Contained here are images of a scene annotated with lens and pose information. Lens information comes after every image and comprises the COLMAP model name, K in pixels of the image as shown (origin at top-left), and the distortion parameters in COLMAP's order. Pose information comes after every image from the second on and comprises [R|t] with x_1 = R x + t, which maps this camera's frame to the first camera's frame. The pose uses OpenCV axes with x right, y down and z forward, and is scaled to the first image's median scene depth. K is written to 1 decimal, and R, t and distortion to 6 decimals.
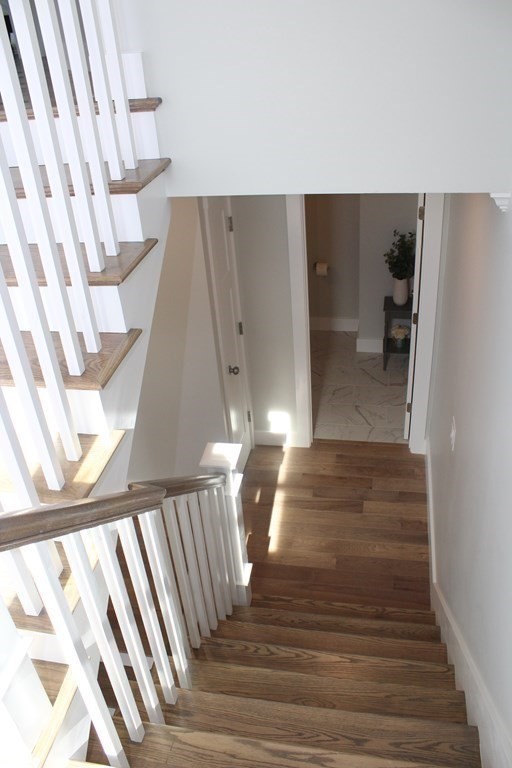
lens RADIAL K [[637.8, 0, 256.0], [0, 637.8, 384.0], [0, 0, 1]] dist [-0.160949, 0.144628]
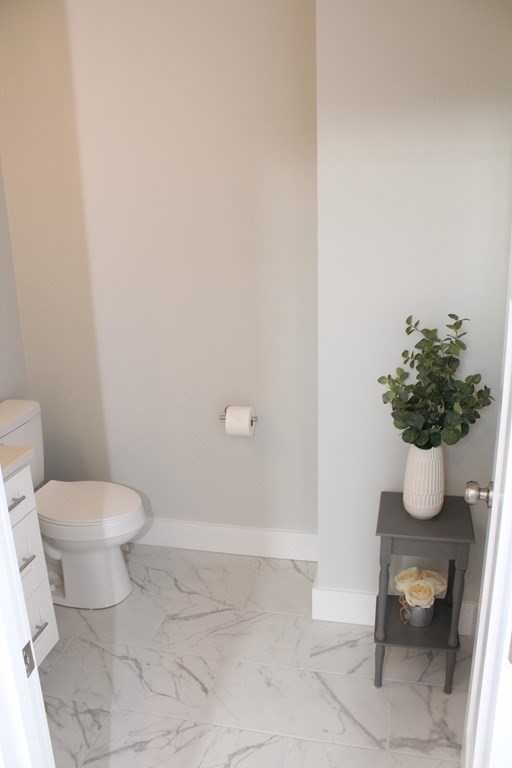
lens RADIAL K [[637.8, 0, 256.0], [0, 637.8, 384.0], [0, 0, 1]] dist [-0.160949, 0.144628]
pose [[0.998815, 0.048323, -0.005721, 0.130620], [-0.048106, 0.962889, -0.265577, -0.098885], [-0.007325, 0.265537, 0.964073, 0.631849]]
